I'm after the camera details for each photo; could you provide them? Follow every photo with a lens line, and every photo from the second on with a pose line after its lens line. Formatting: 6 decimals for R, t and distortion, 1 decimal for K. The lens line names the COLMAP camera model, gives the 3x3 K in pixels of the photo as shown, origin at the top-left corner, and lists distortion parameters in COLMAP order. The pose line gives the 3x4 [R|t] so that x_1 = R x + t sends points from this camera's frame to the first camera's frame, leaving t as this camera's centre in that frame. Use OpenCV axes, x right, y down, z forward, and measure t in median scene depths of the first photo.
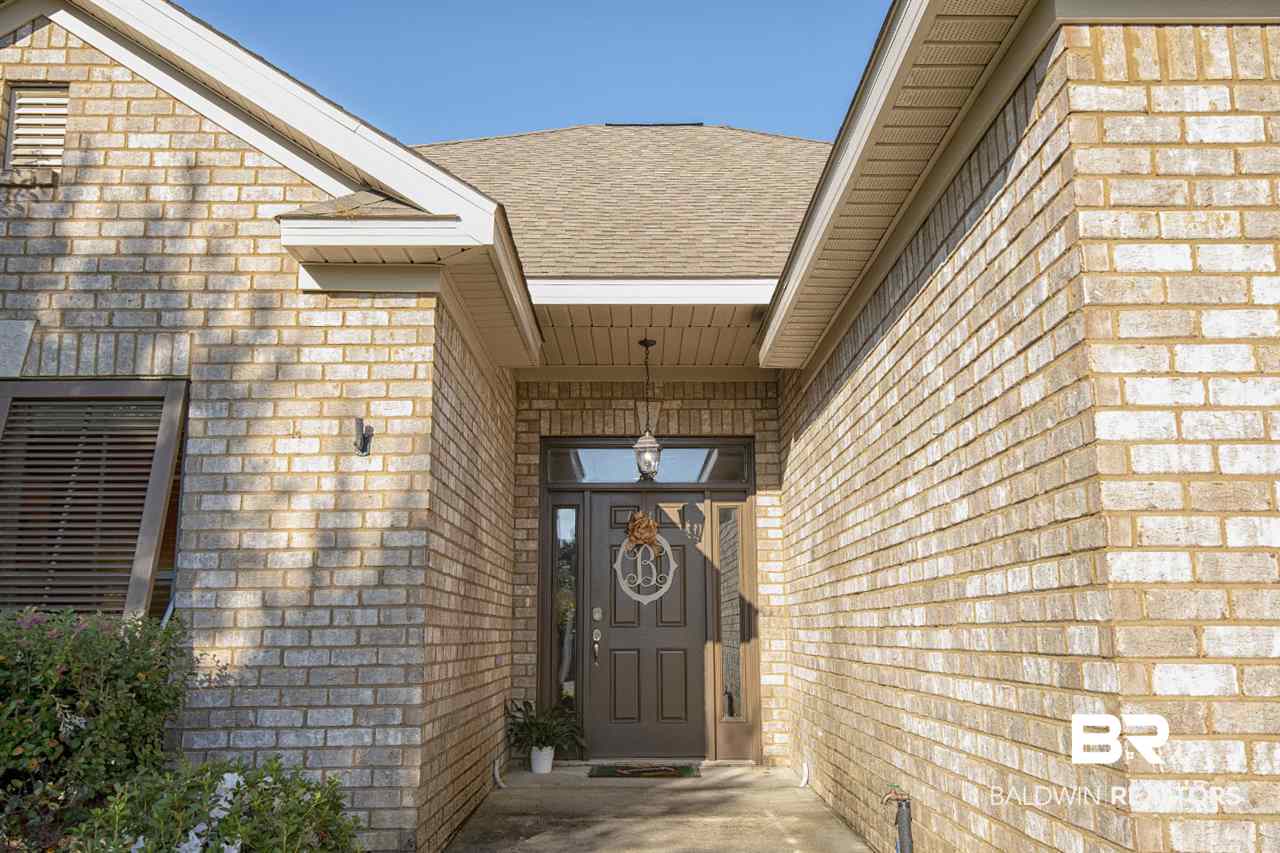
lens RADIAL K [[1054.9, 0, 640.0], [0, 1054.9, 426.5], [0, 0, 1]] dist [0.042298, 0.000159]
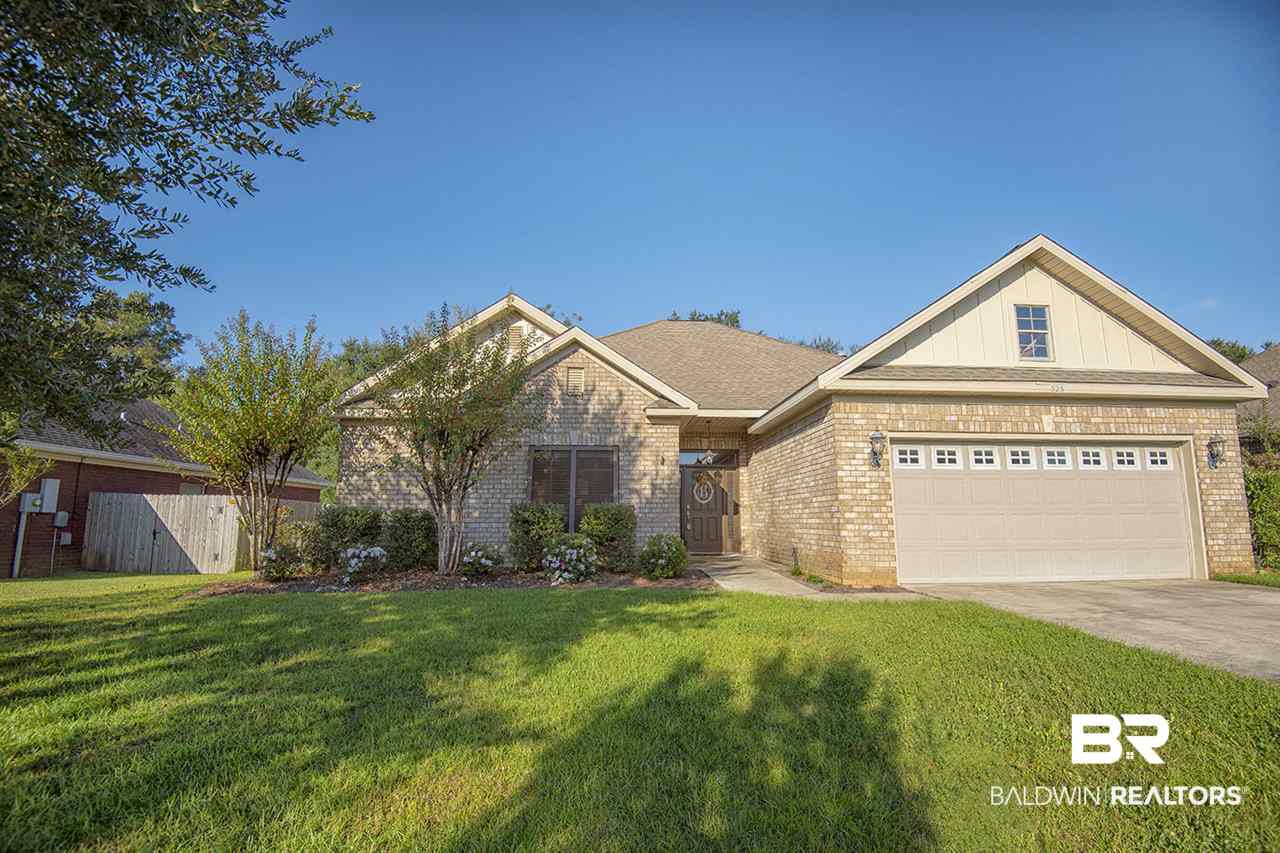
lens RADIAL K [[587.8, 0, 640.0], [0, 587.8, 426.5], [0, 0, 1]] dist [0.018484, -0.013831]
pose [[0.998823, 0.013407, 0.046606, -0.449161], [-0.015014, 0.999298, 0.034315, -0.194006], [-0.046114, -0.034974, 0.998324, -1.205131]]
